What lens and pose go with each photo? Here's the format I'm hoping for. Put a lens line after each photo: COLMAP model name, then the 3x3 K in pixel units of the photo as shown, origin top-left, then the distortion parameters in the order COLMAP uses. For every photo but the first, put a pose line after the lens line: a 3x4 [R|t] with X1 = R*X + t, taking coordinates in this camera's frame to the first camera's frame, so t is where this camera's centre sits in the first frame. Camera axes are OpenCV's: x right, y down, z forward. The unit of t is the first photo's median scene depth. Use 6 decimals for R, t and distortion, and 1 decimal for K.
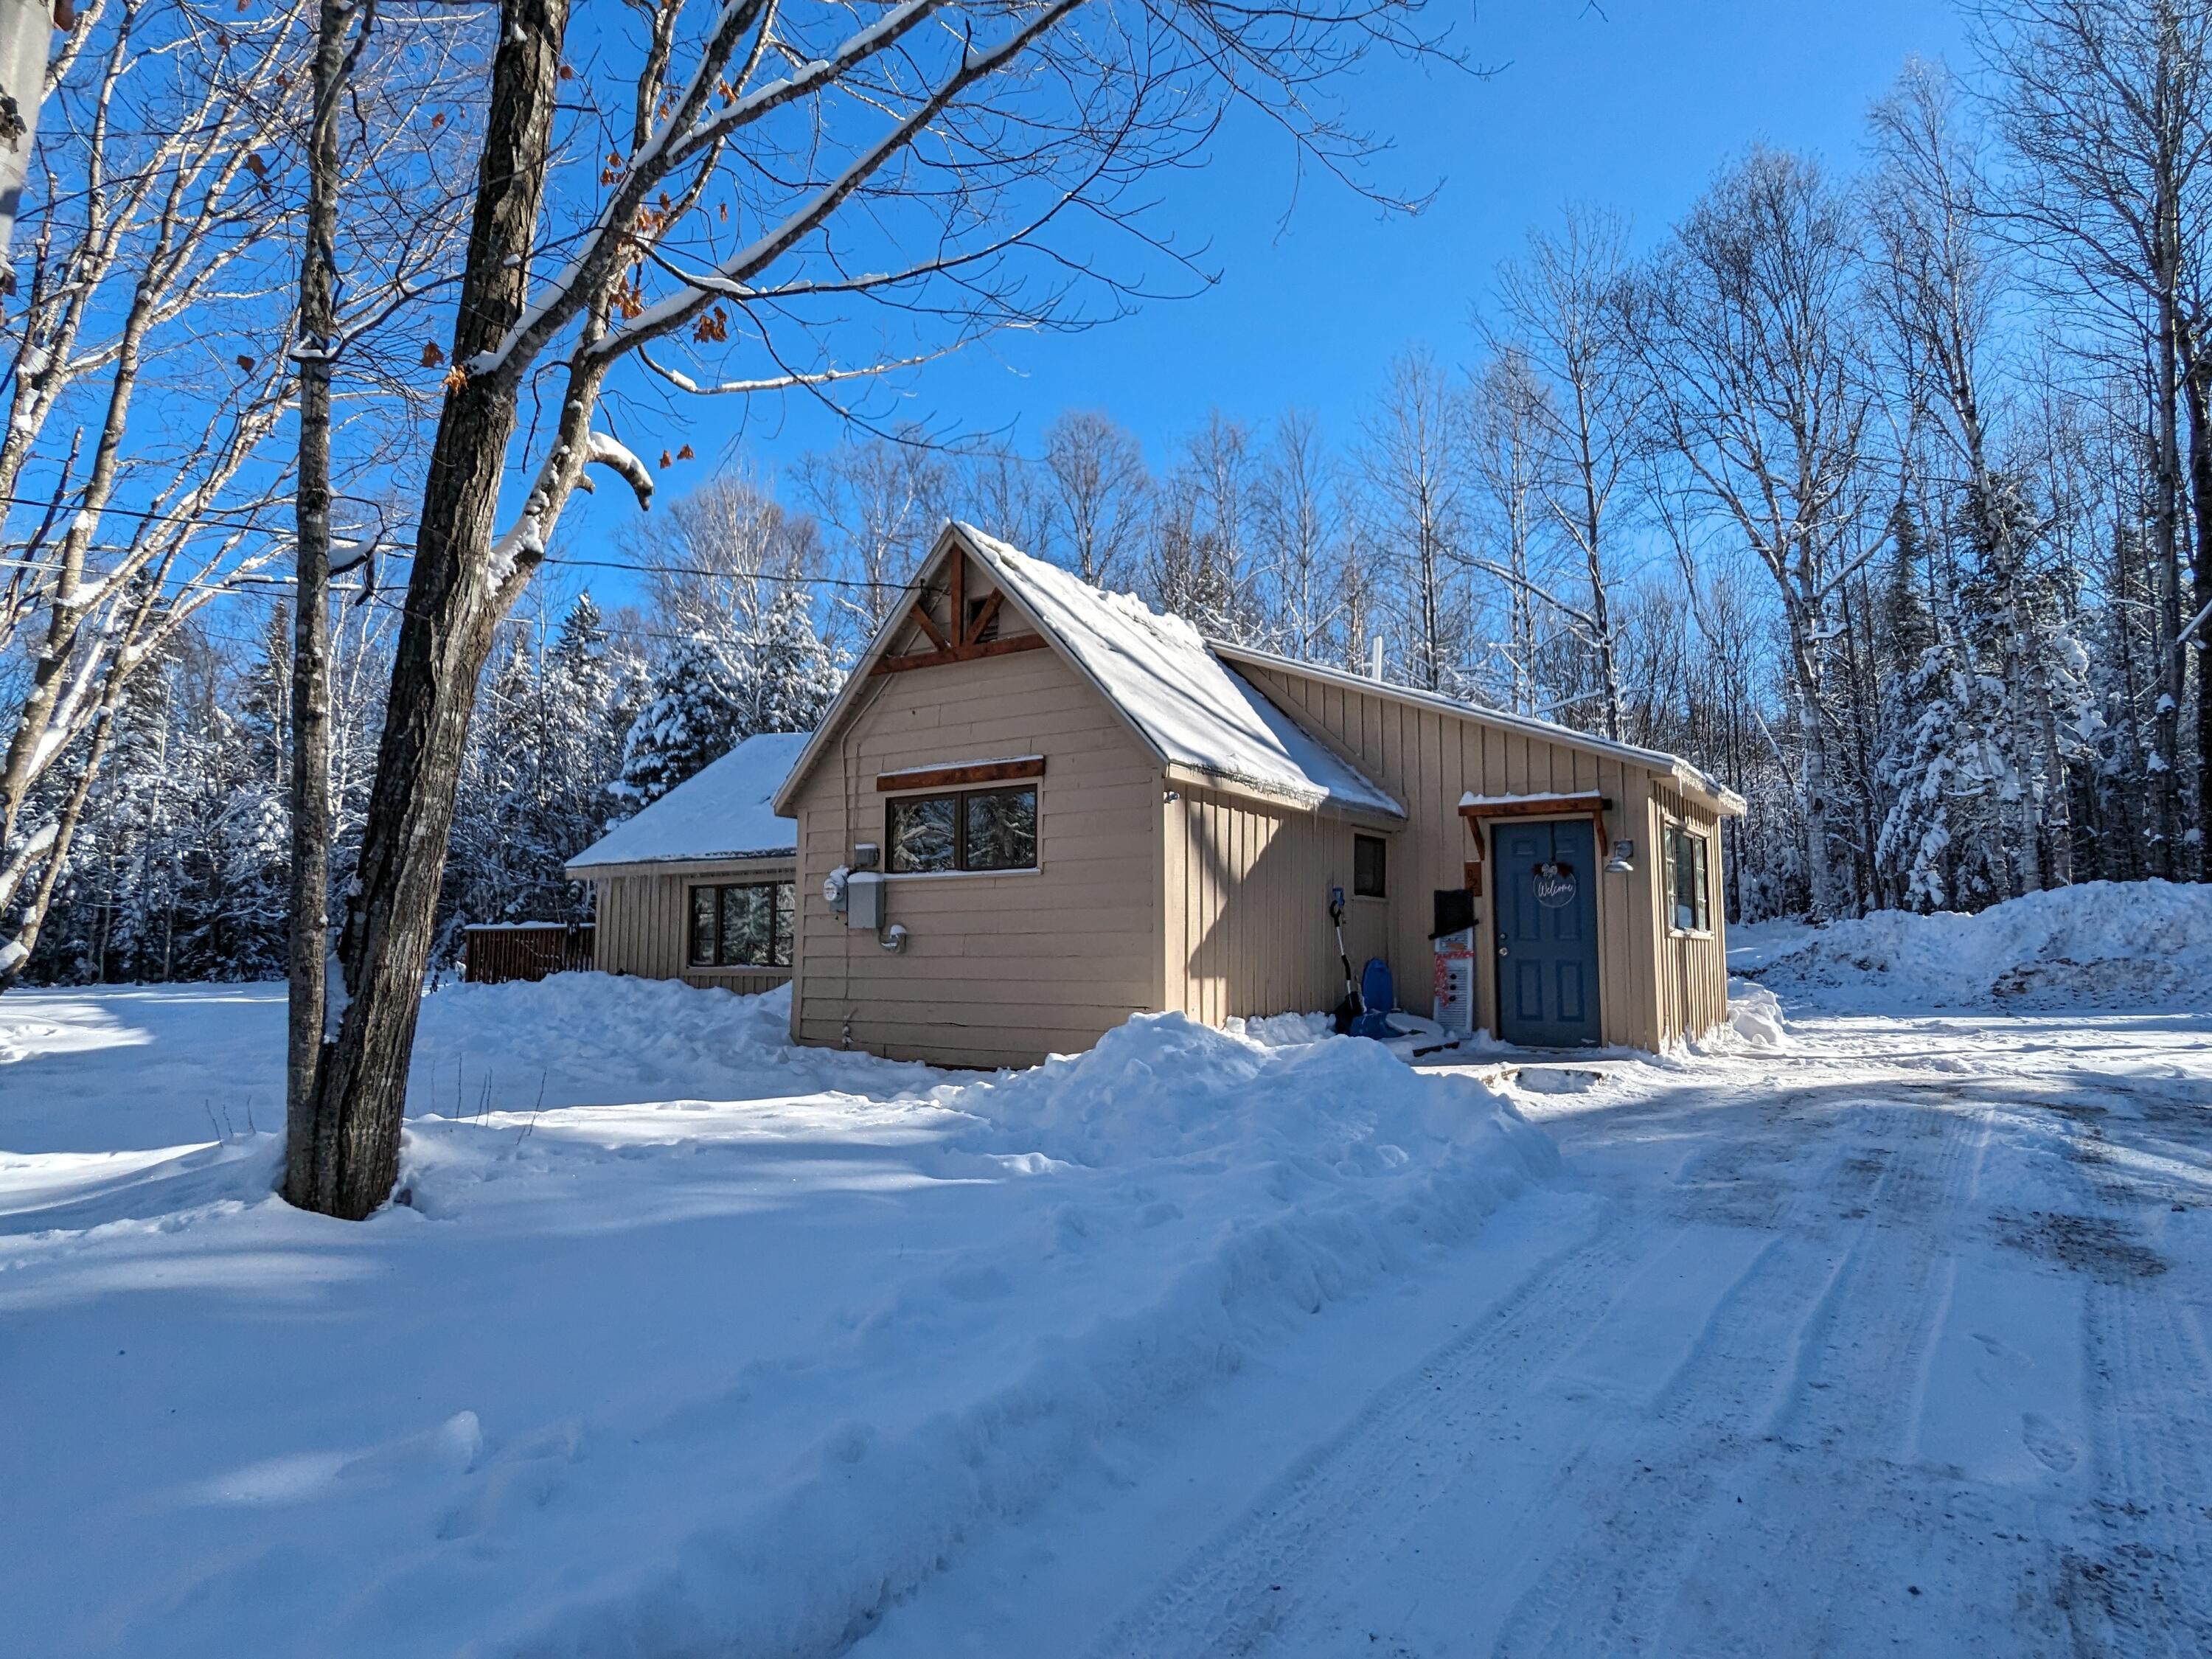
lens RADIAL K [[1236.1, 0, 1116.5], [0, 1236.1, 834.1], [0, 0, 1]] dist [0.001075, -0.000835]
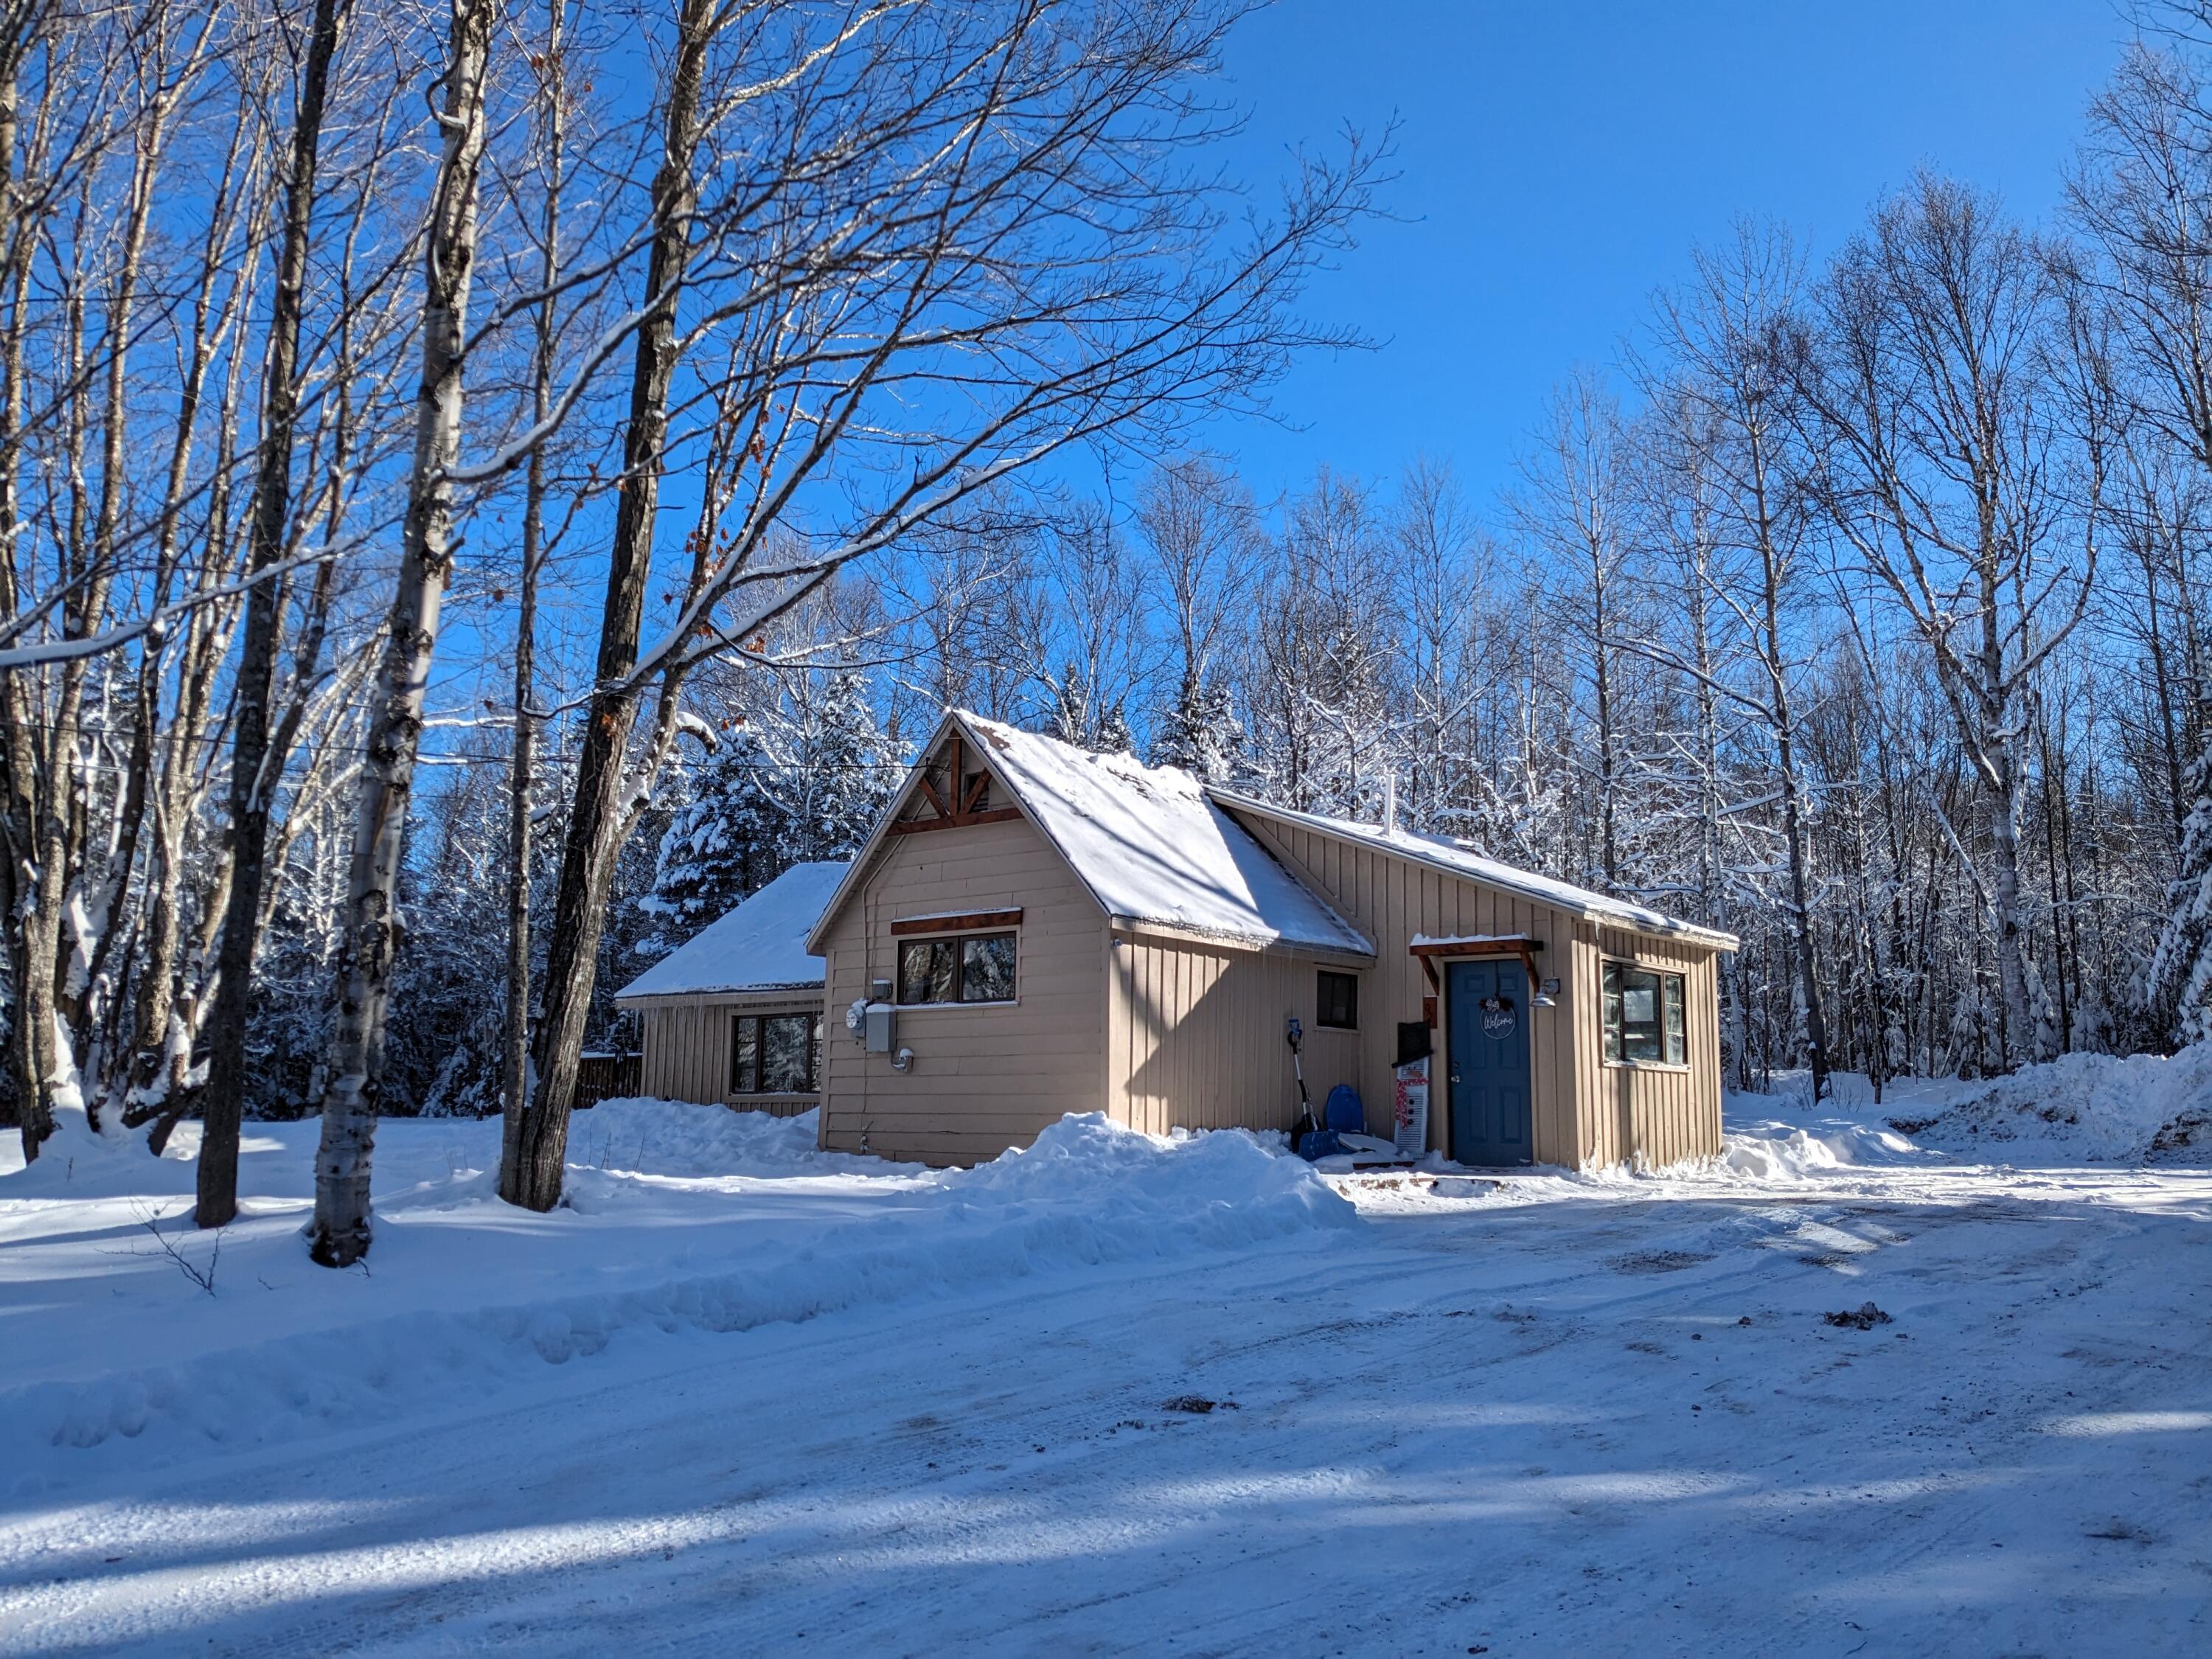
lens RADIAL K [[1650.8, 0, 1102.1], [0, 1650.8, 881.0], [0, 0, 1]] dist [0.076614, -0.135001]
pose [[0.993921, -0.004020, -0.110024, 0.162083], [-0.000655, 0.999100, -0.042421, -0.017166], [0.110096, 0.042235, 0.993023, -0.490183]]
